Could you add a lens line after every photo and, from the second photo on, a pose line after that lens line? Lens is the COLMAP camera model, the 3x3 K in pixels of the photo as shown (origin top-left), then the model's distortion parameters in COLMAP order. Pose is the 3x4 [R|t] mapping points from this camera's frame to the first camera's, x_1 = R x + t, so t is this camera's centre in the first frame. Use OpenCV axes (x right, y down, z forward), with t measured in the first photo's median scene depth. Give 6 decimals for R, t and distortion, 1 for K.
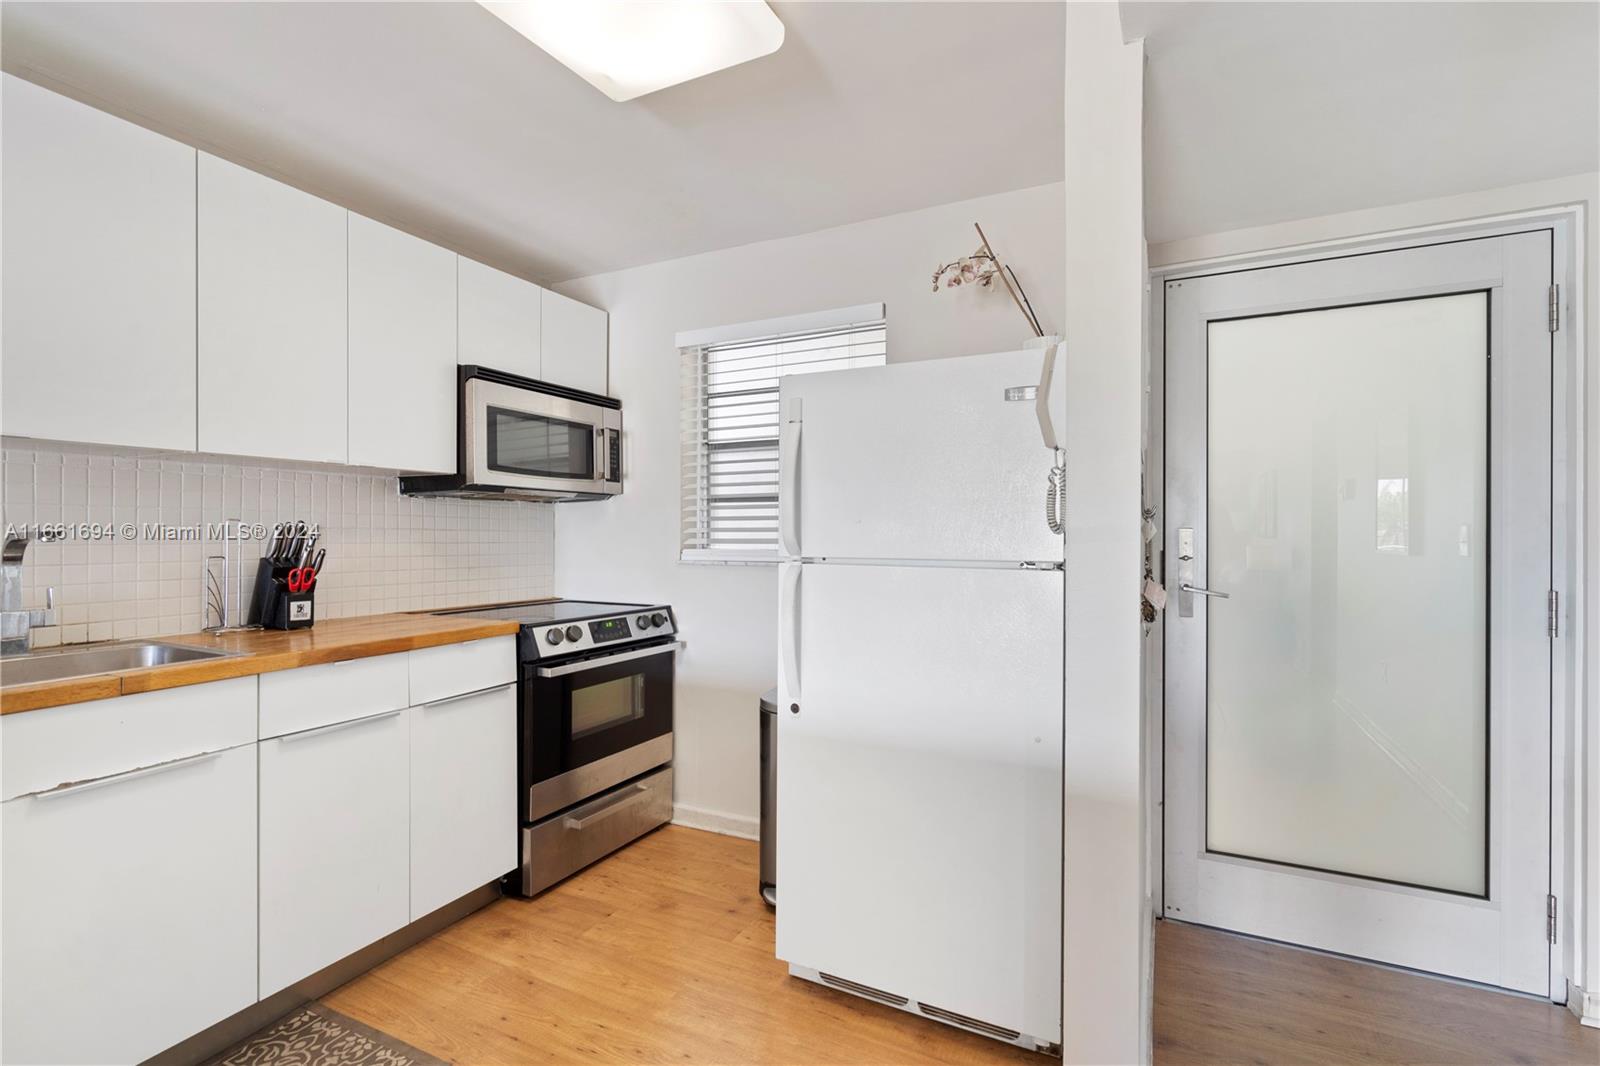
lens RADIAL K [[729.1, 0, 804.5], [0, 729.1, 529.7], [0, 0, 1]] dist [-0.008443, 0.004228]
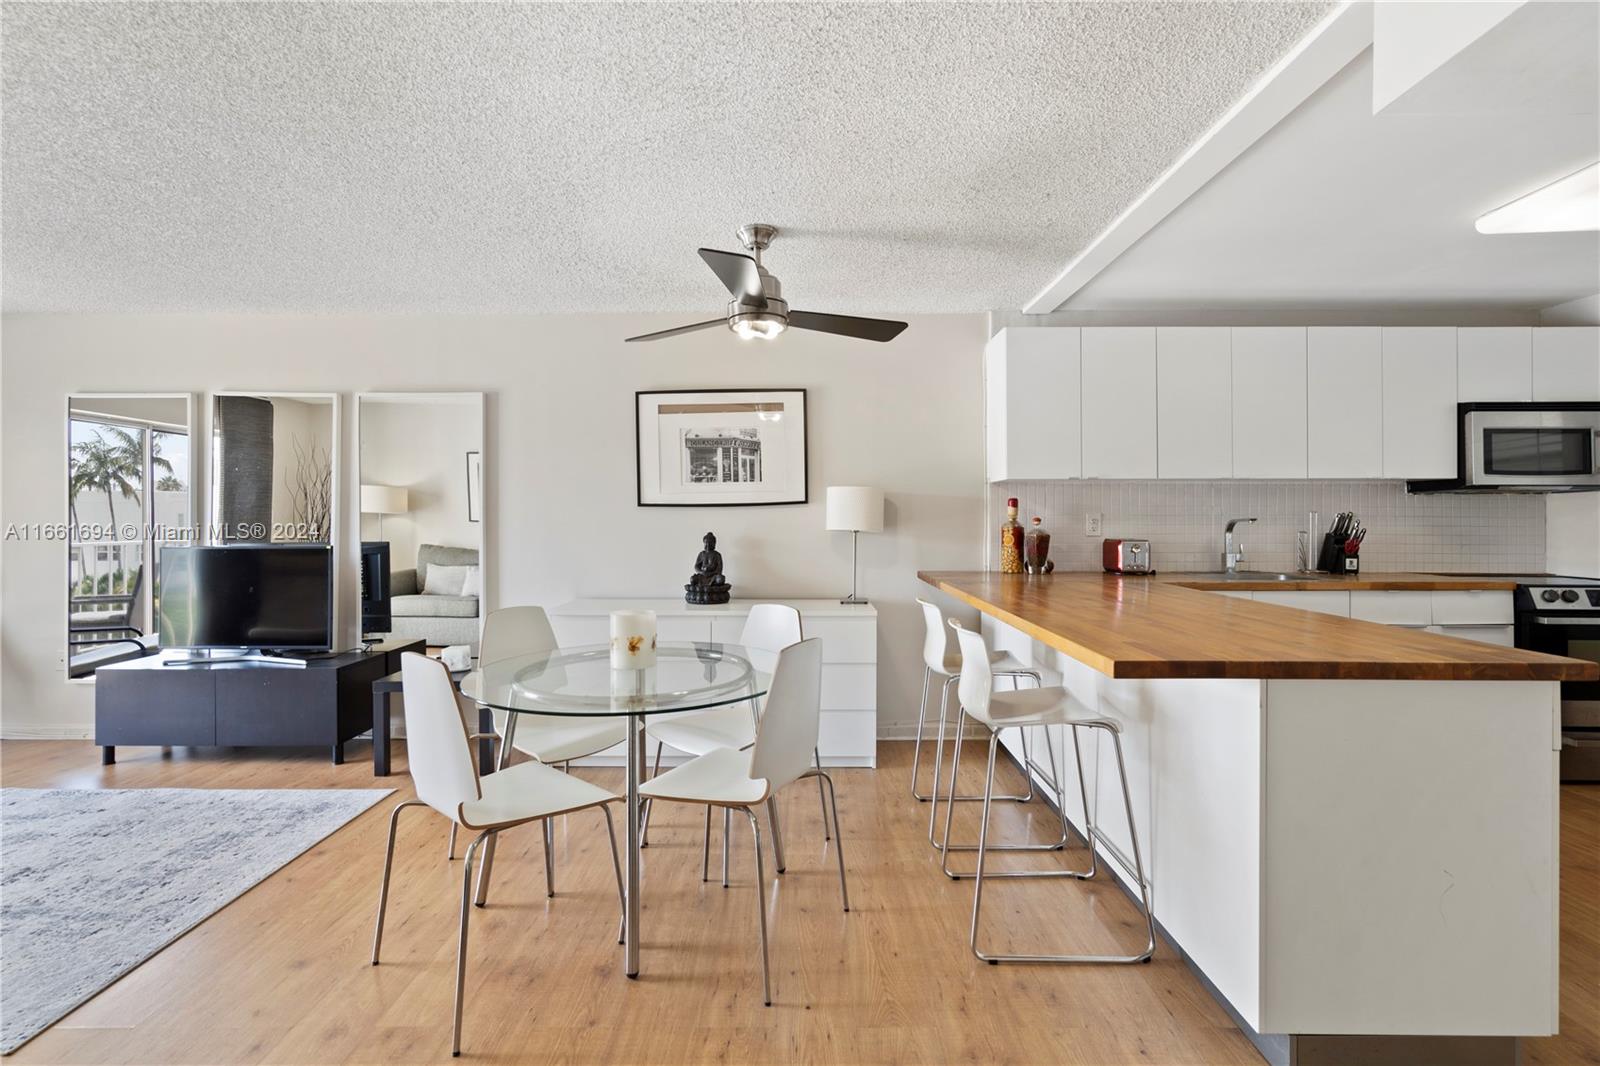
lens RADIAL K [[729.1, 0, 800.4], [0, 729.1, 515.3], [0, 0, 1]] dist [-0.008443, 0.004228]
pose [[0.438830, -0.004522, -0.898559, 0.253041], [0.003213, 0.999989, -0.003464, -0.002190], [0.898564, -0.001367, 0.438839, -0.827017]]
